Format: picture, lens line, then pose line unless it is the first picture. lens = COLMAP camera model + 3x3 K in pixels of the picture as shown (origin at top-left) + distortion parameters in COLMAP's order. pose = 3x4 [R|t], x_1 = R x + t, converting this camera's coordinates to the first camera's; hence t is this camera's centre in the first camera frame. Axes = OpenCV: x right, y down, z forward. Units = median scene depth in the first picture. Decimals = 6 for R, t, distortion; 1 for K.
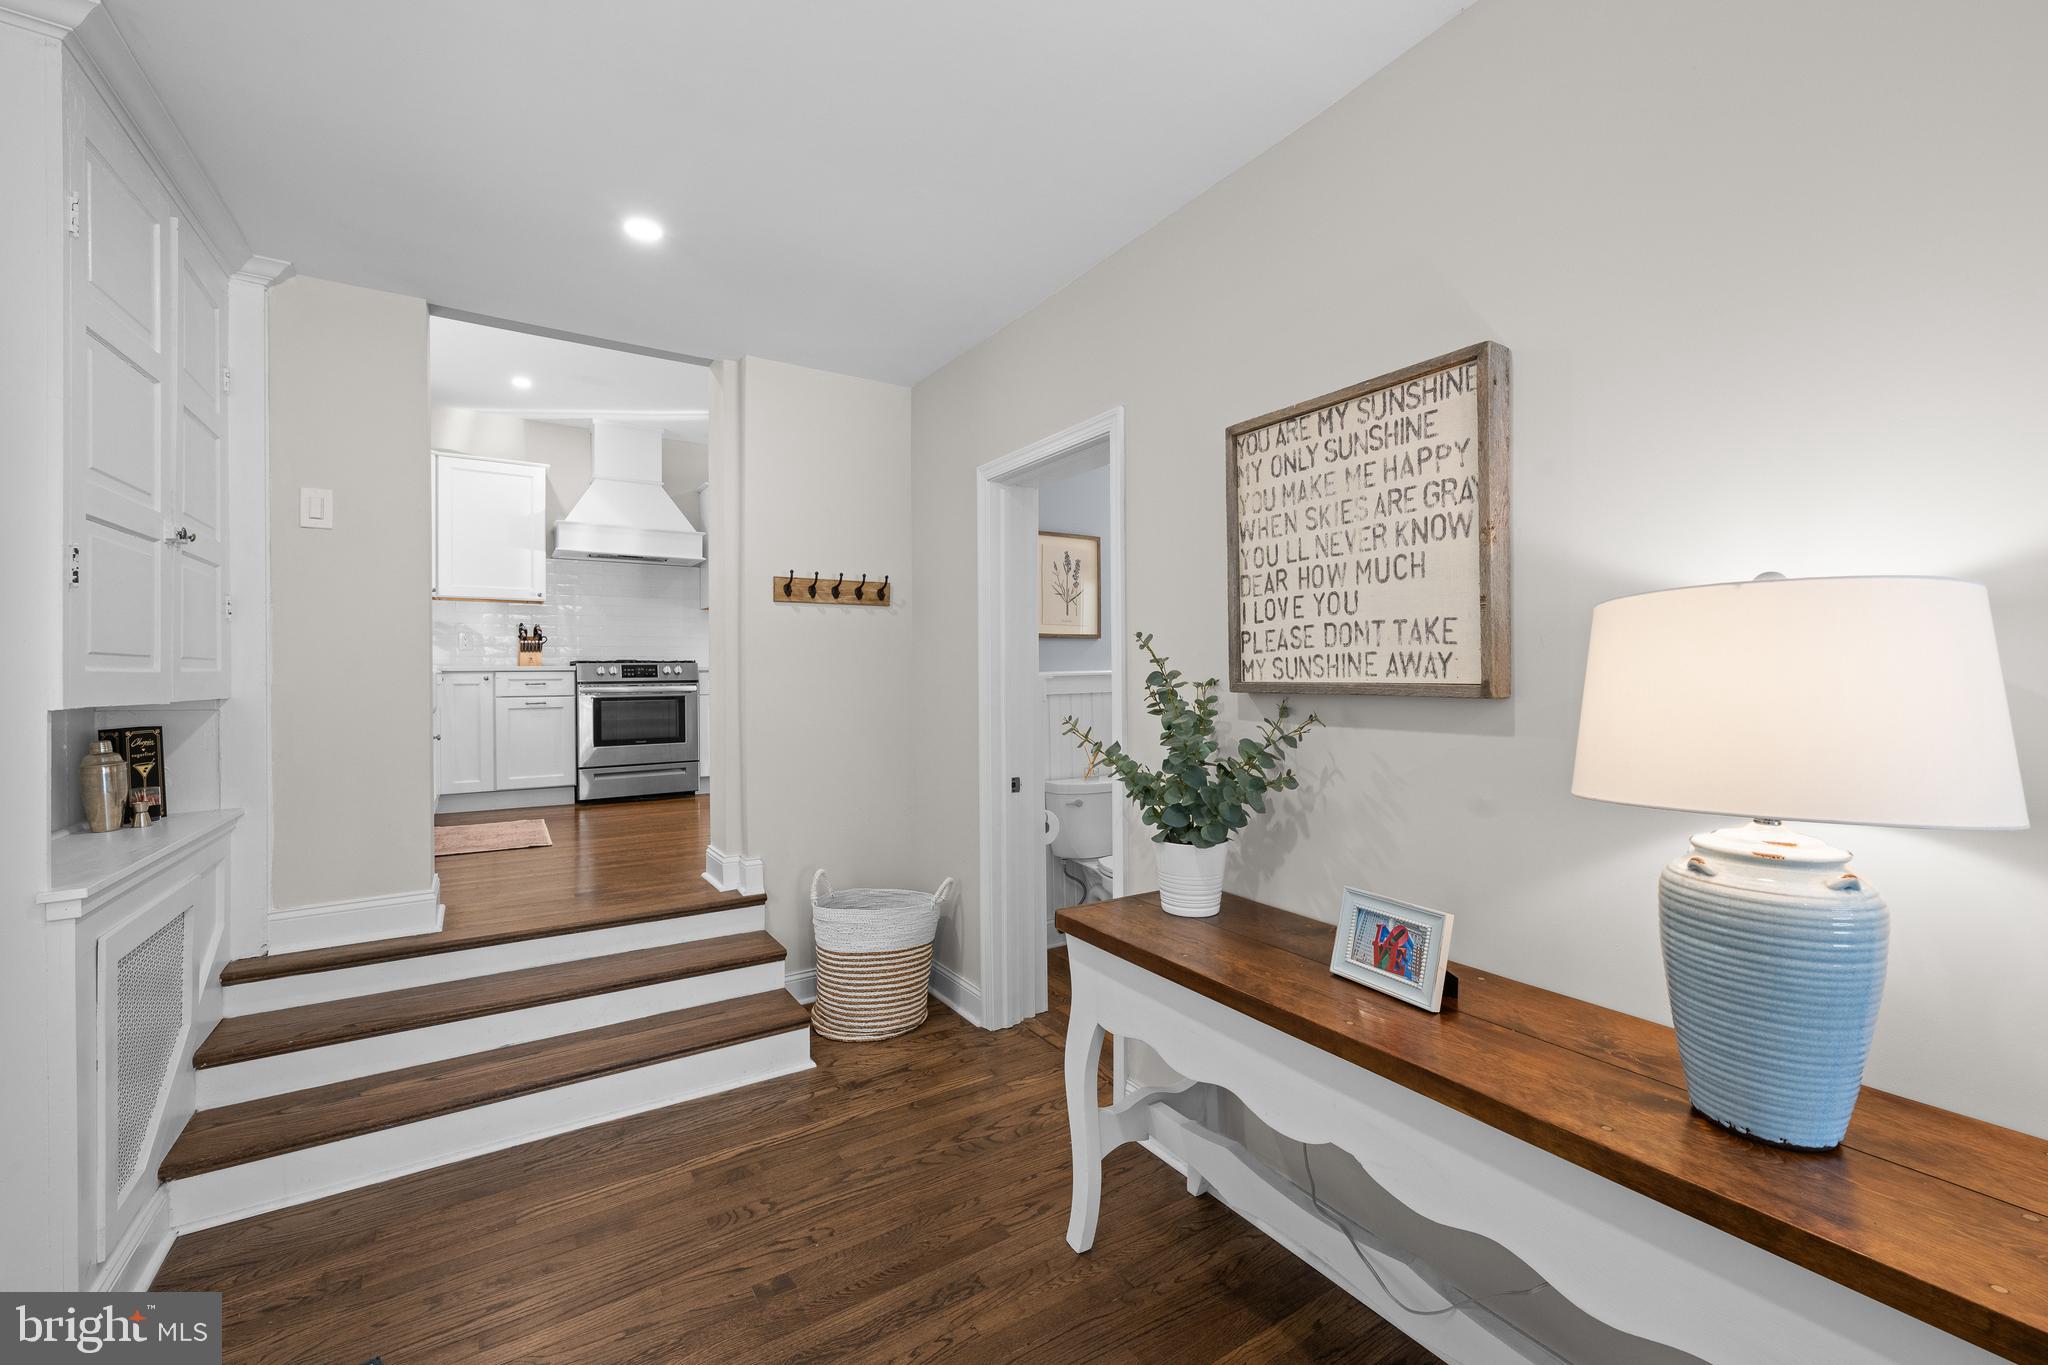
lens RADIAL K [[822.3, 0, 1024.0], [0, 822.3, 682.5], [0, 0, 1]] dist [0.000268, 0.000095]
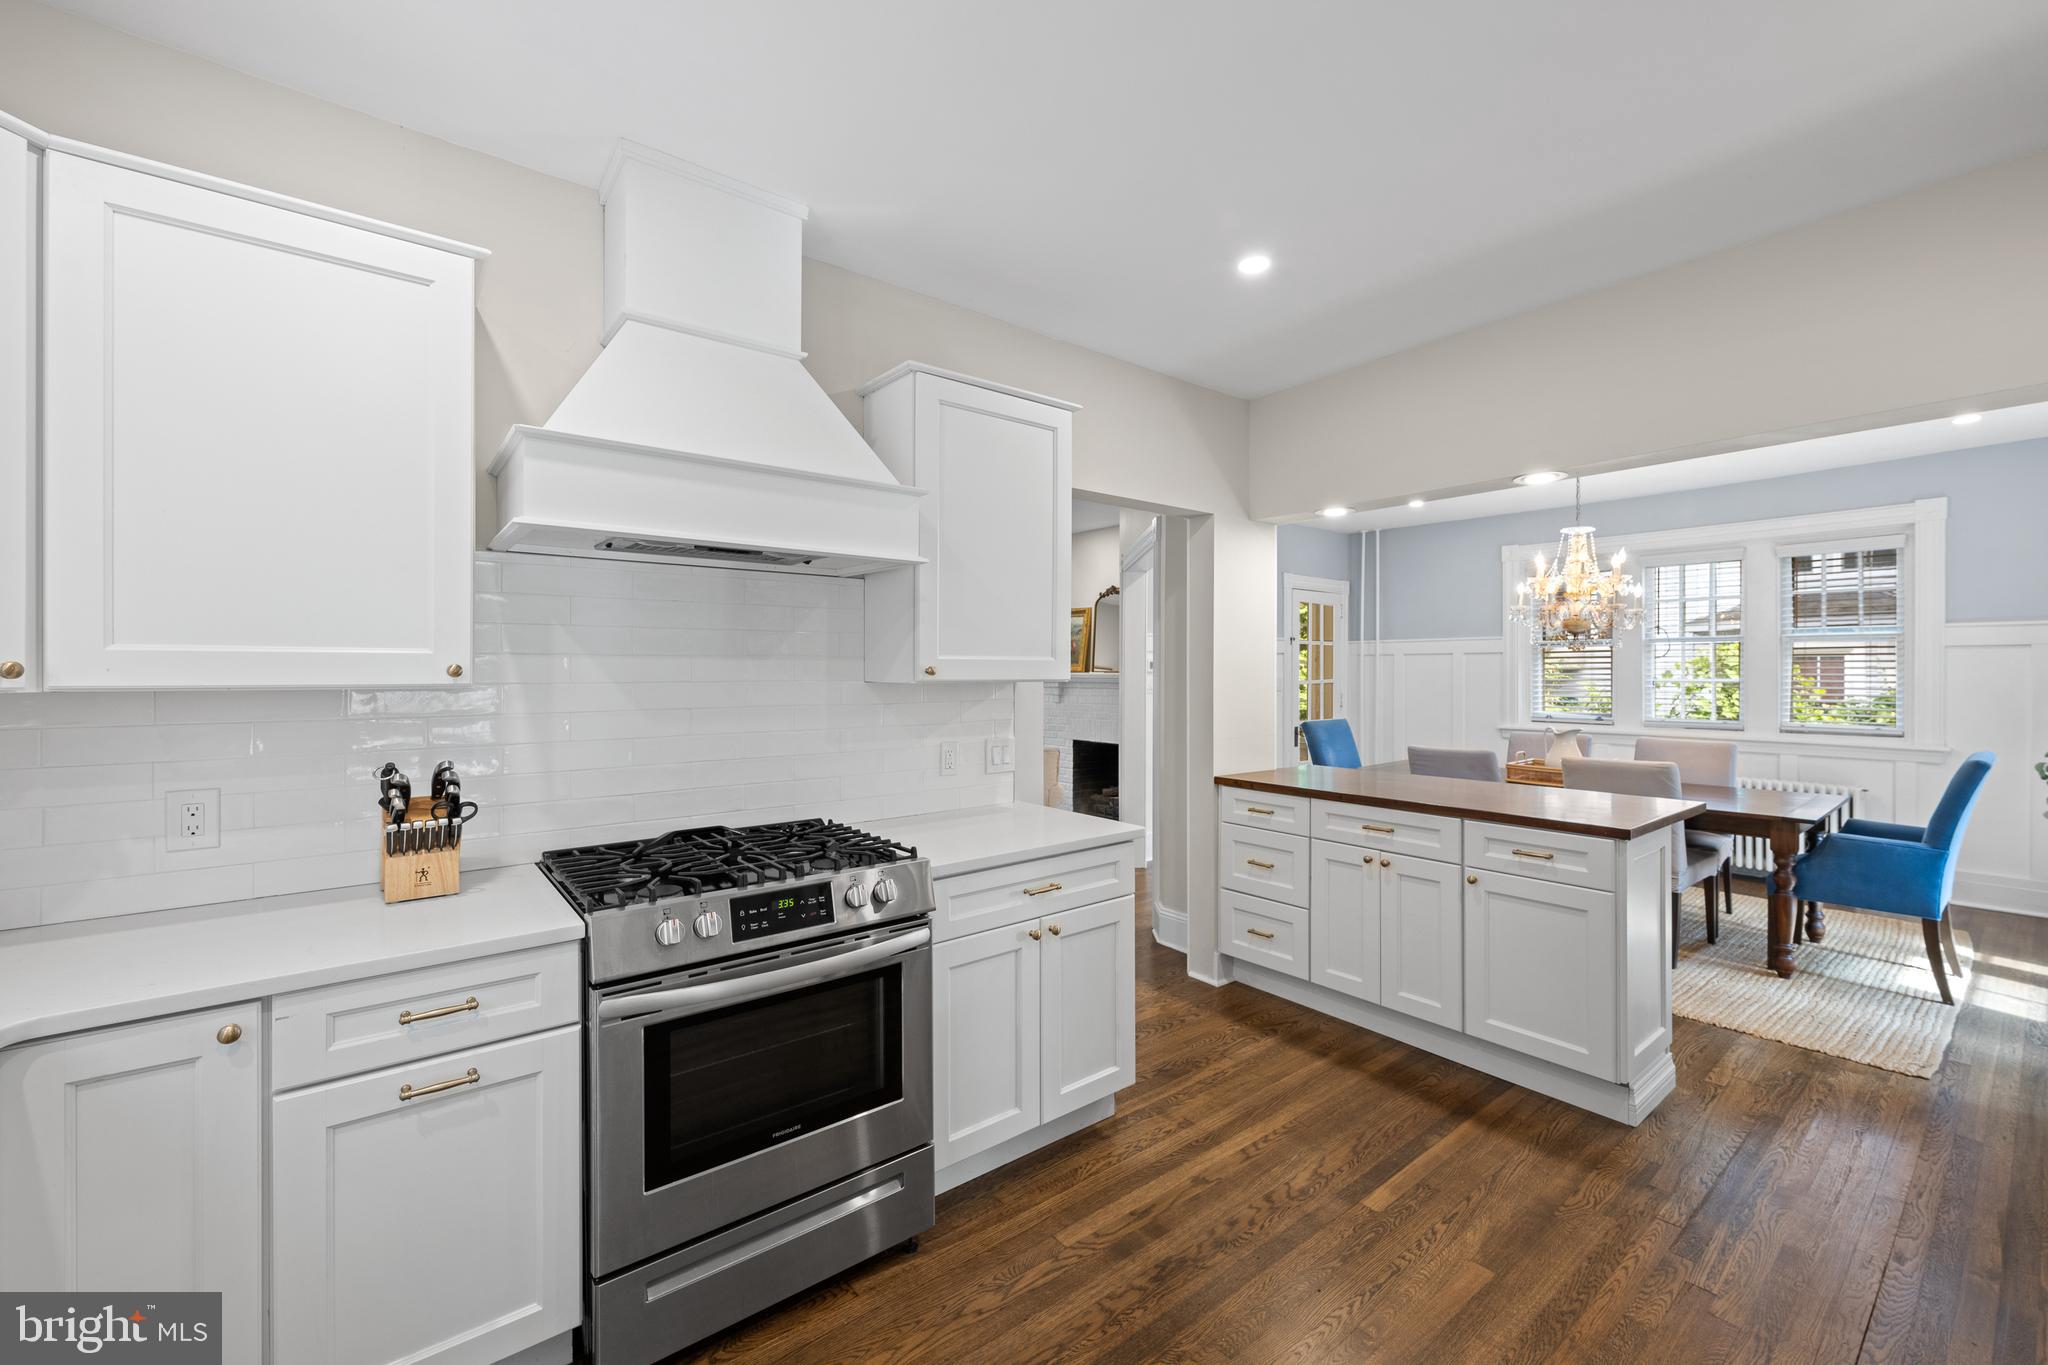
lens RADIAL K [[822.3, 0, 1024.0], [0, 822.3, 682.5], [0, 0, 1]] dist [0.000268, 0.000095]
pose [[0.996156, 0.004362, 0.087490, -0.401016], [-0.004217, 0.999989, -0.001850, -0.101335], [-0.087497, 0.001474, 0.996164, 0.670840]]
